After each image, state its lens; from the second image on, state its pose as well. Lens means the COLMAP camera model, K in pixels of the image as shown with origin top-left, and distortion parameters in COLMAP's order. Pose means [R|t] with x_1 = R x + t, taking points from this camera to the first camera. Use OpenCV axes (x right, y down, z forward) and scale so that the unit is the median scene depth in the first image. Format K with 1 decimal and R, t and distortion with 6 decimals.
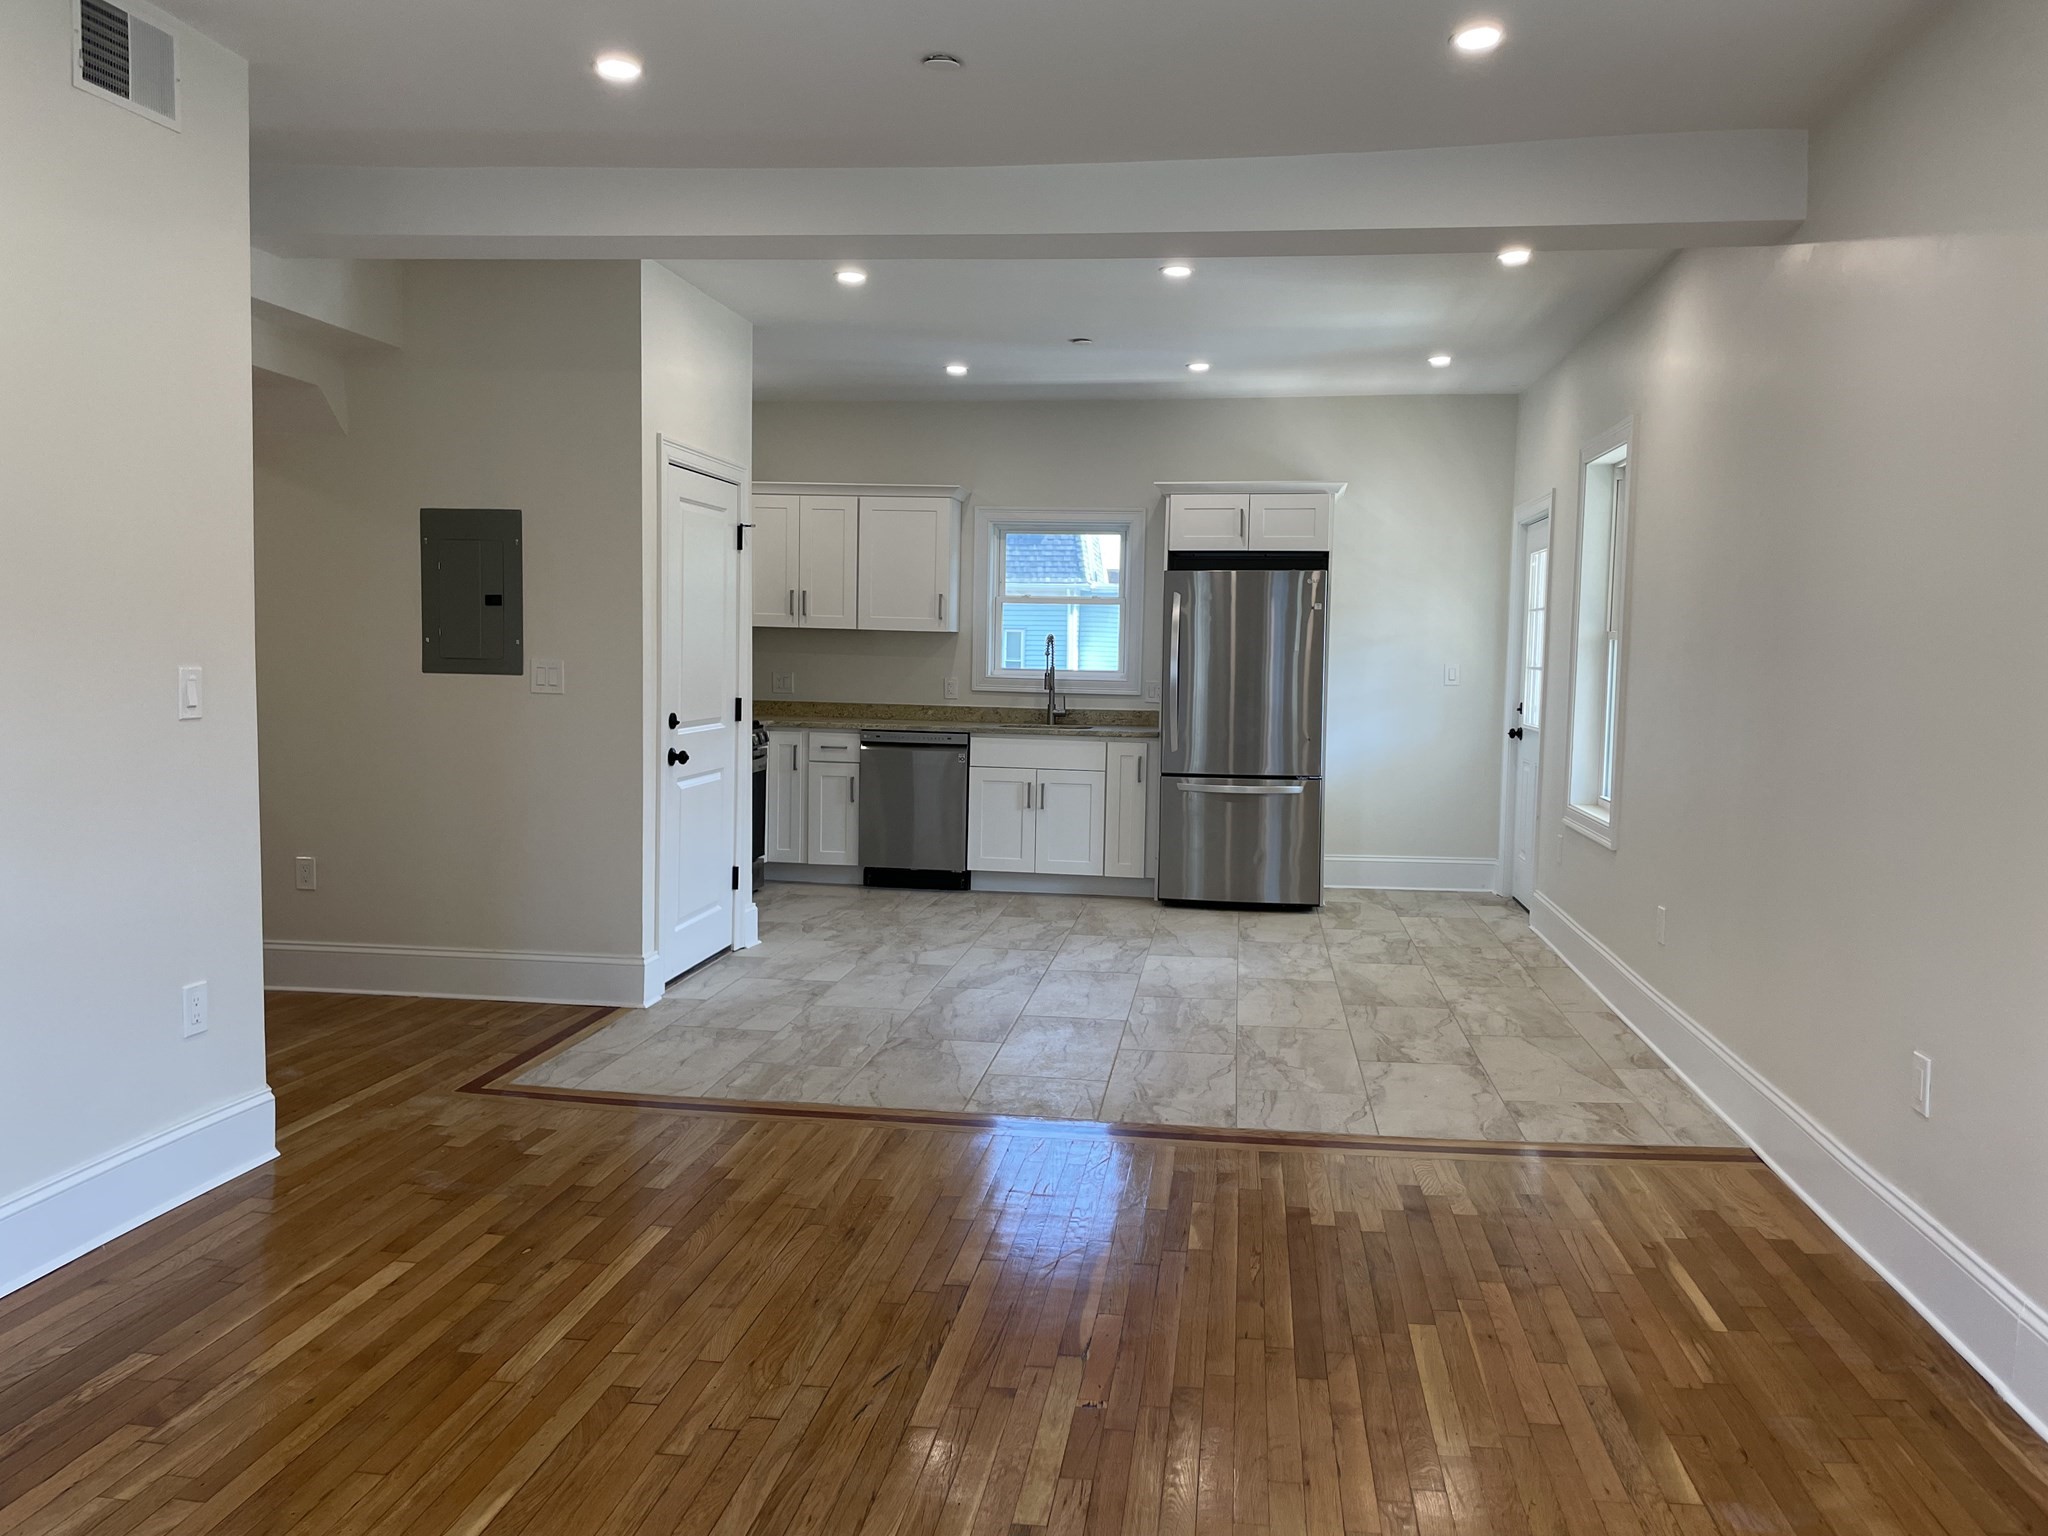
lens RADIAL K [[1574.0, 0, 1025.0], [0, 1574.0, 768.2], [0, 0, 1]] dist [-0.001130, -0.000844]
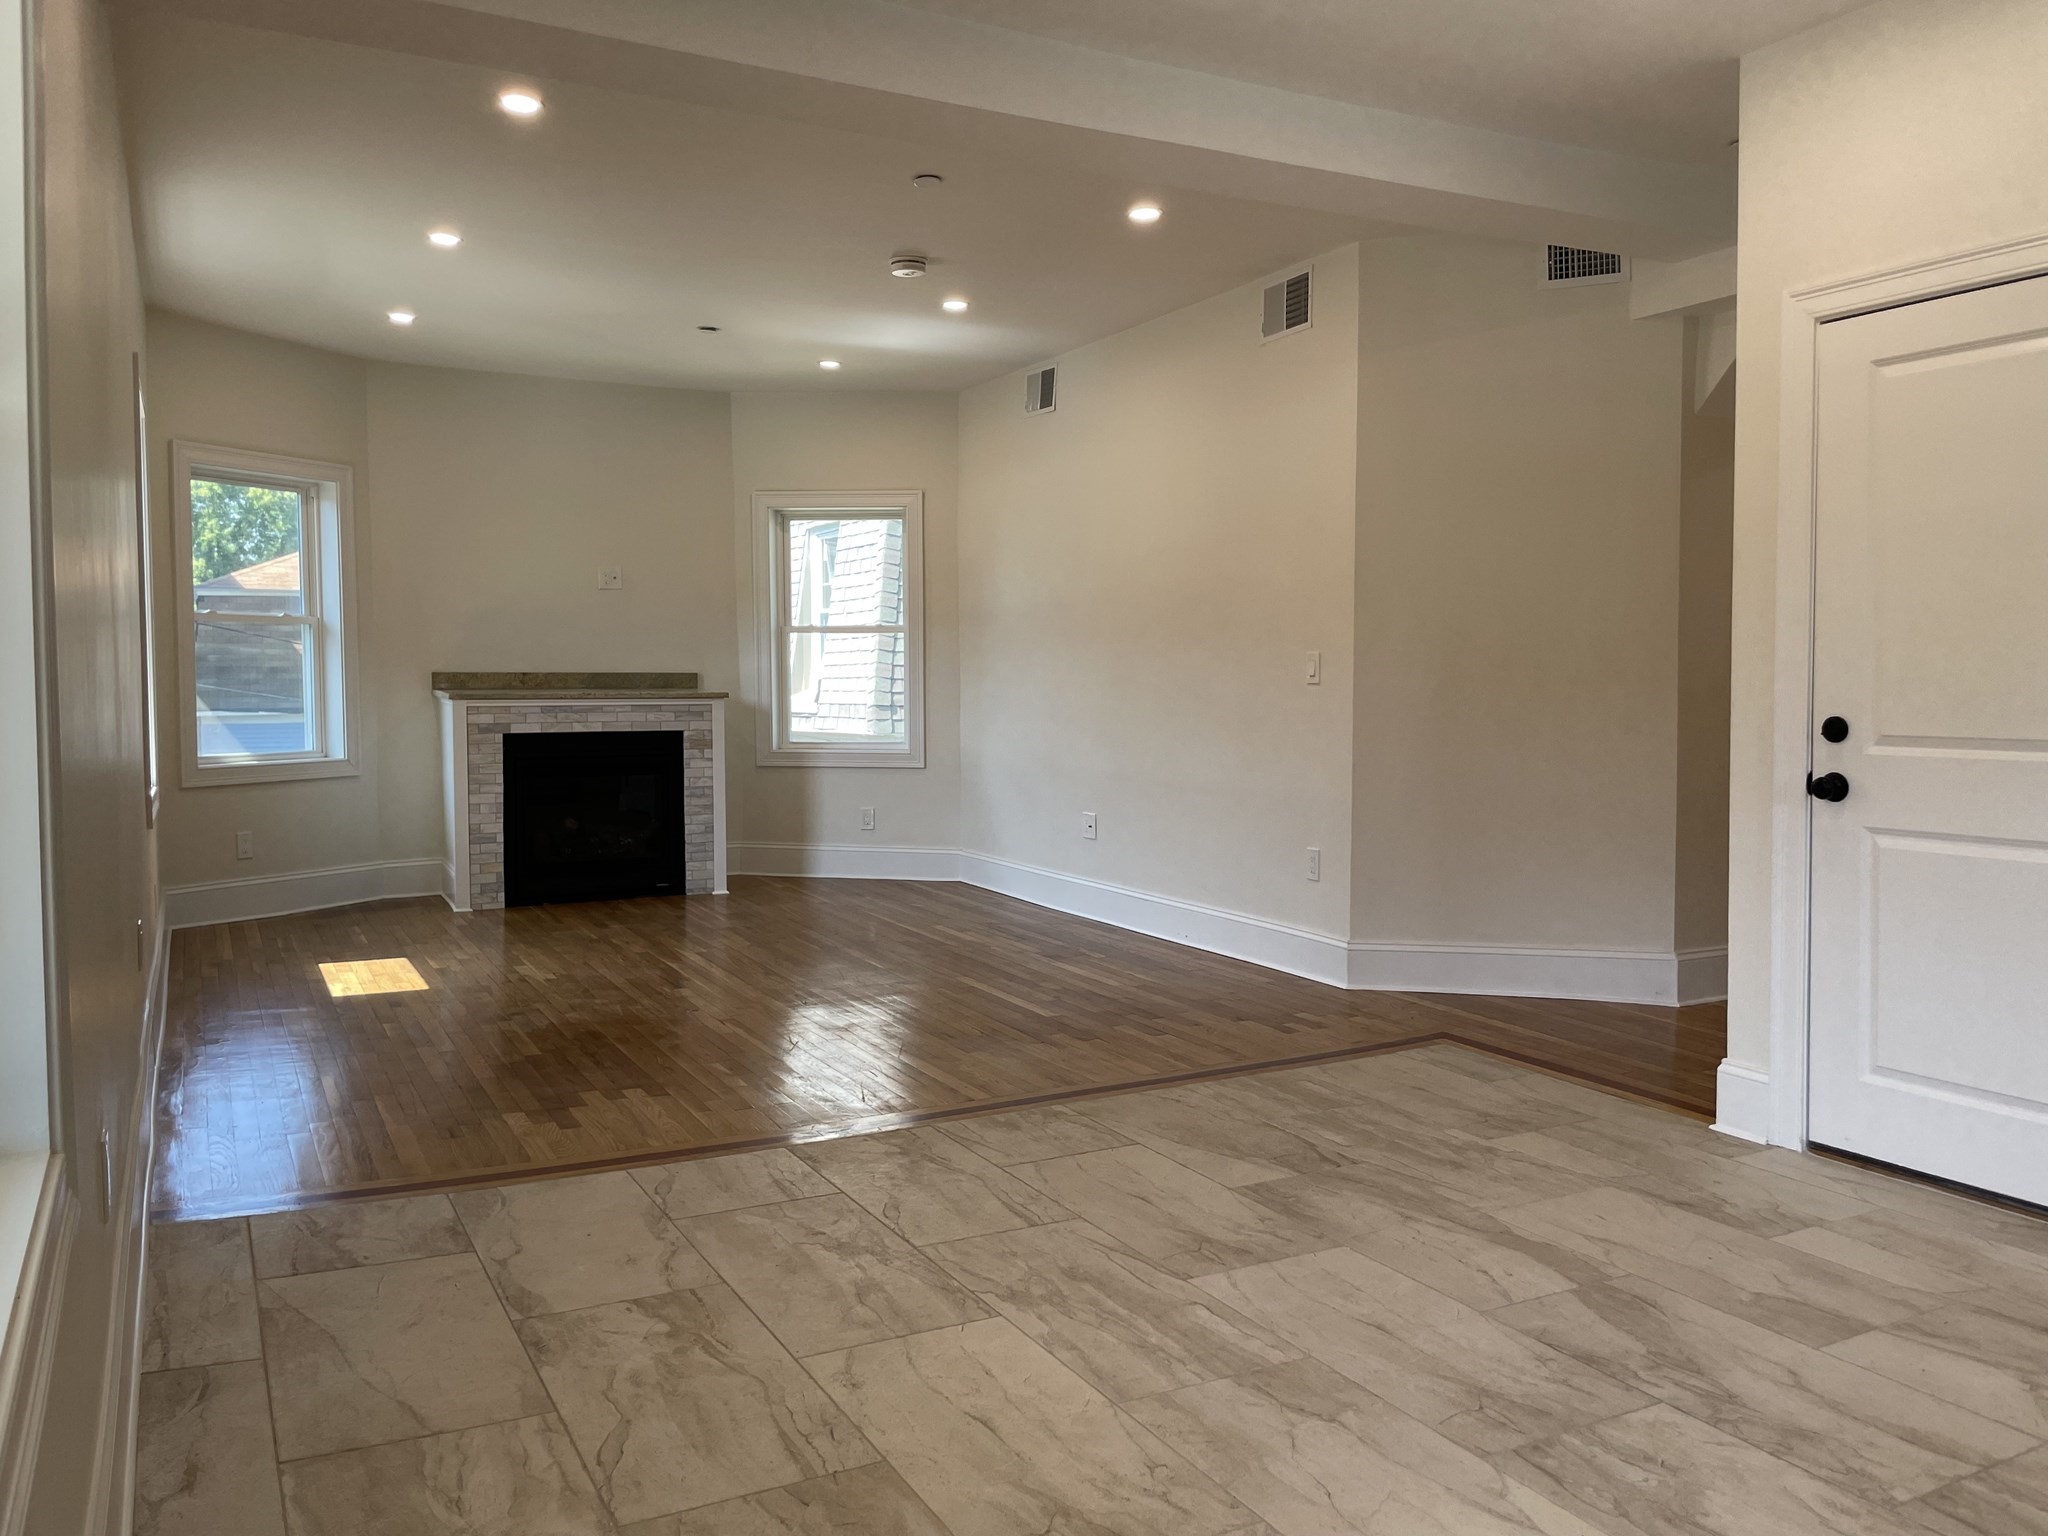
lens RADIAL K [[1574.0, 0, 1024.4], [0, 1574.0, 762.7], [0, 0, 1]] dist [-0.001130, -0.000844]
pose [[-0.812715, 0.017497, -0.582398, 0.493558], [-0.060003, 0.991721, 0.113526, -0.084313], [0.579563, 0.127210, -0.804937, 1.626777]]
